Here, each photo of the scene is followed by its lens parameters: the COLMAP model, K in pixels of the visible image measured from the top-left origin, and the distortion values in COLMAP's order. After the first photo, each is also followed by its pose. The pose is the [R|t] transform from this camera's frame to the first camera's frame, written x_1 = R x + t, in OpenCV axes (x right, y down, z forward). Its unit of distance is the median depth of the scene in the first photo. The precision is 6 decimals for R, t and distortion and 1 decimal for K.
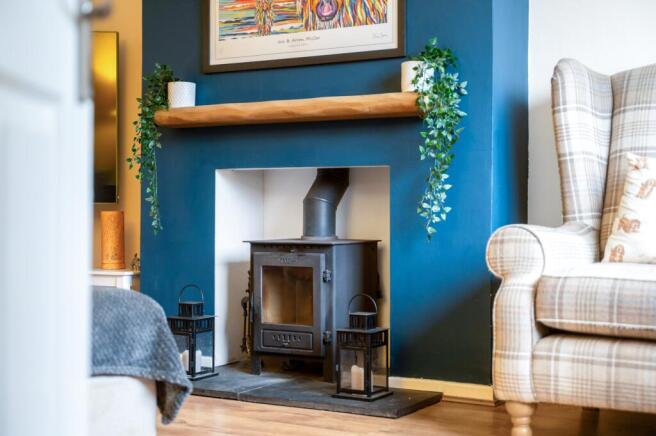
lens RADIAL K [[1014.1, 0, 328.0], [0, 1014.1, 218.0], [0, 0, 1]] dist [0.008077, 0.029990]
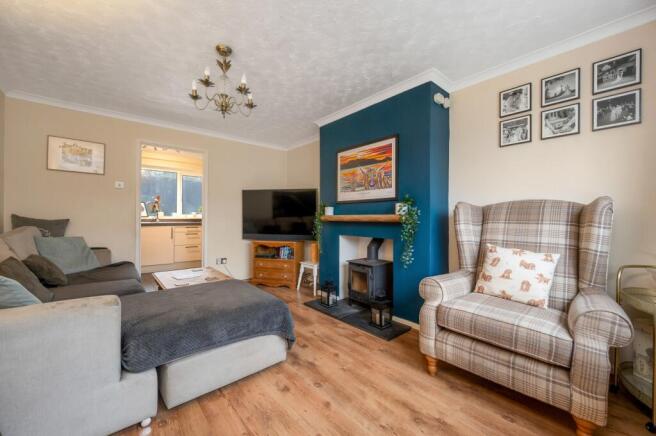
lens RADIAL K [[263.3, 0, 328.0], [0, 263.3, 218.0], [0, 0, 1]] dist [0.001461, 0.000094]
pose [[0.945165, -0.006593, -0.326525, 0.135137], [0.007409, 0.999972, 0.001254, -0.118658], [0.326508, -0.003605, 0.945188, 0.277584]]
